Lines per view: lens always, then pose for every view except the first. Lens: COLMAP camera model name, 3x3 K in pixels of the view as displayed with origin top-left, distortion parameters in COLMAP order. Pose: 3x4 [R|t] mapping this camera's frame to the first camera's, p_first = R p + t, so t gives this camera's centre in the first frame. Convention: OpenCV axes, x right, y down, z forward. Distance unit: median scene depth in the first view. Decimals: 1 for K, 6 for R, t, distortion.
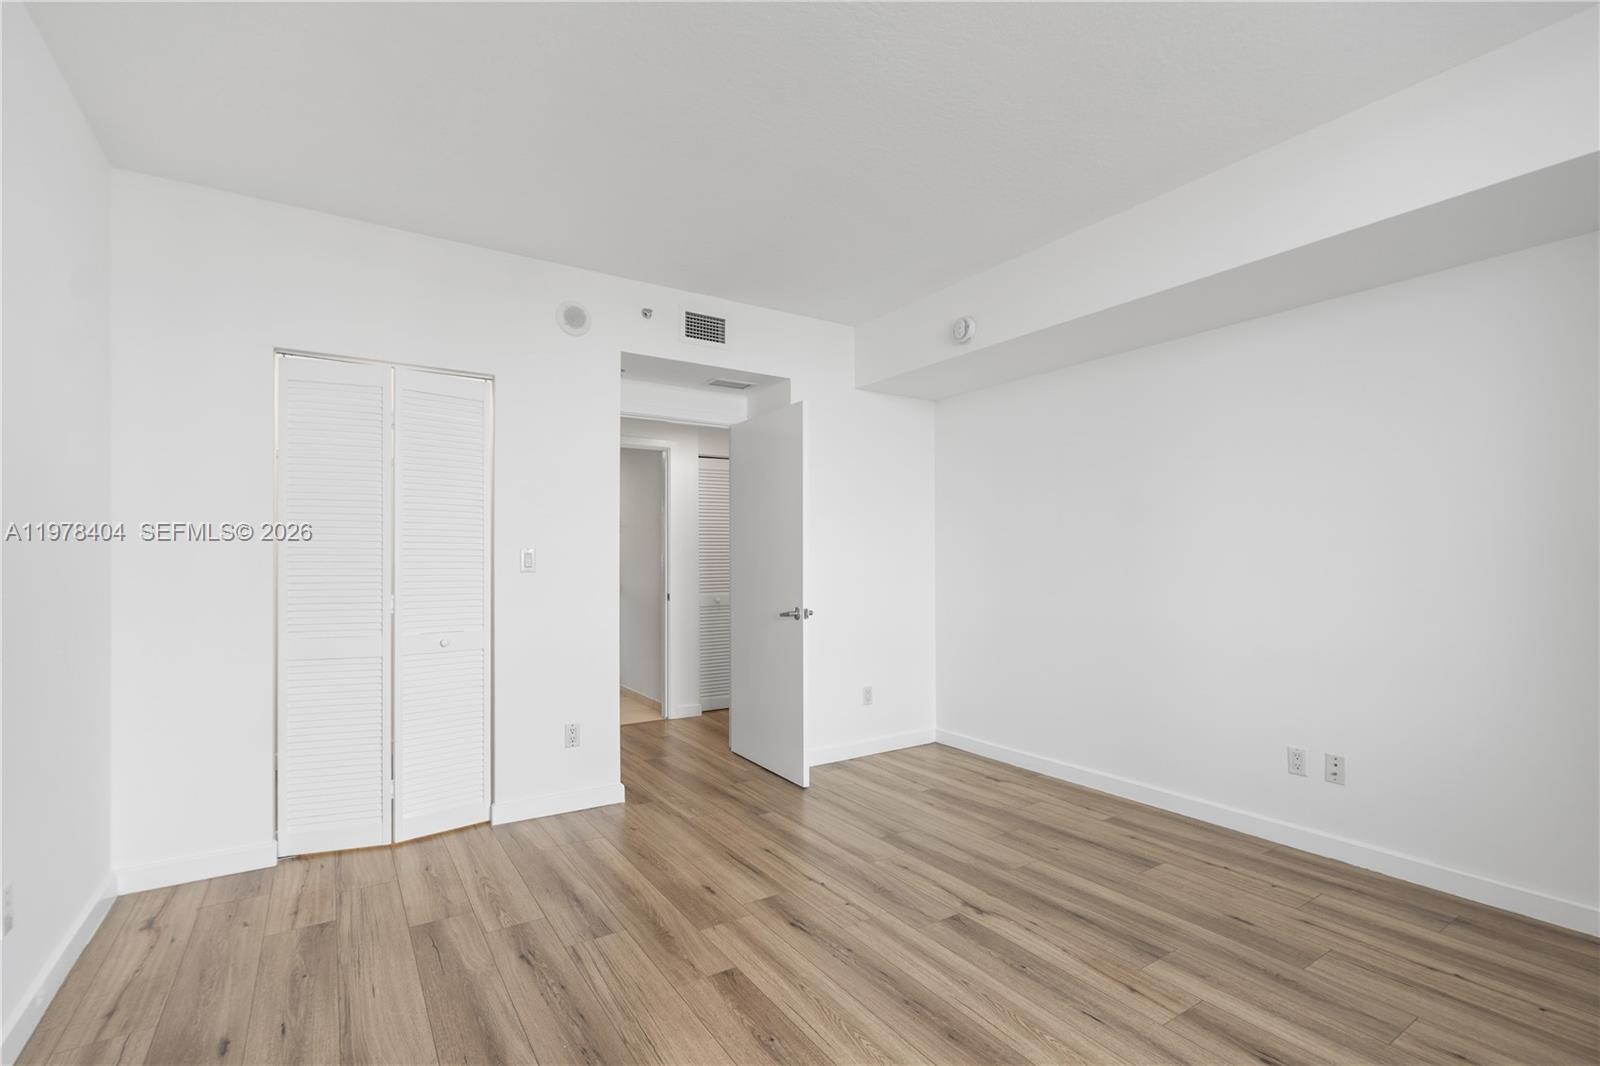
lens RADIAL K [[710.1, 0, 806.1], [0, 710.1, 591.5], [0, 0, 1]] dist [-0.010568, 0.004077]
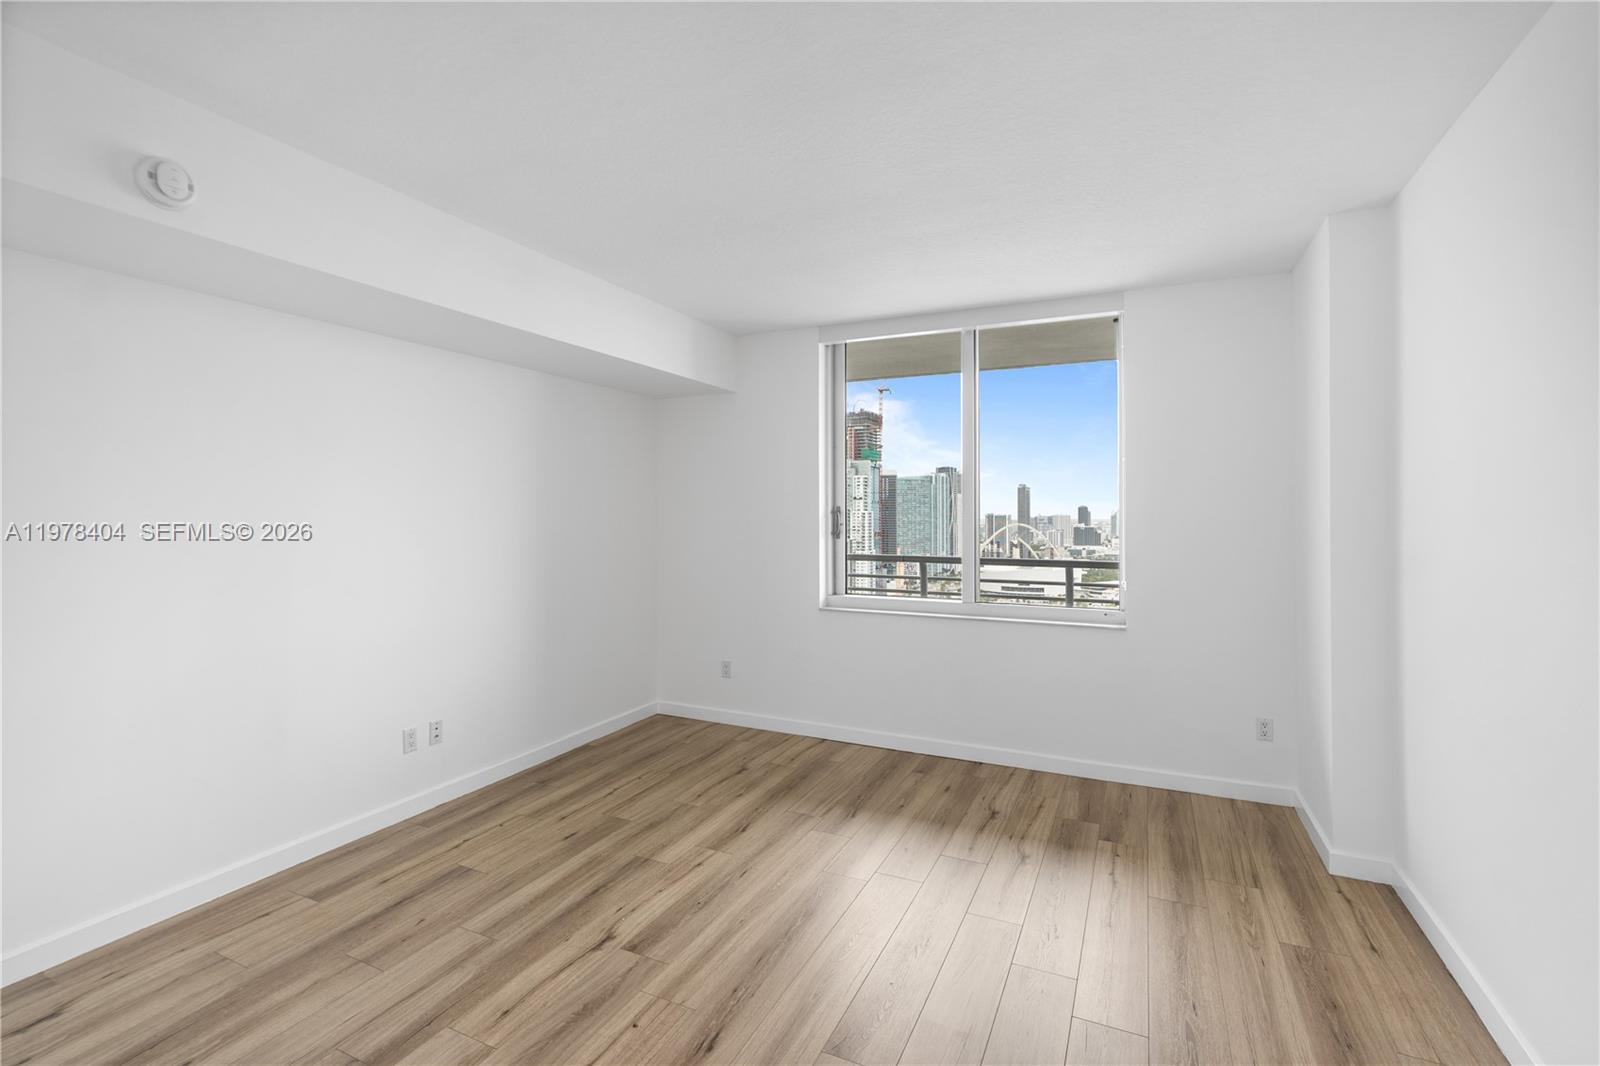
lens RADIAL K [[710.1, 0, 797.4], [0, 710.1, 510.0], [0, 0, 1]] dist [-0.010568, 0.004077]
pose [[-0.513072, 0.008854, 0.858300, -0.678204], [0.034946, 0.999333, 0.010581, -0.135267], [-0.857634, 0.035423, -0.513040, 1.149769]]
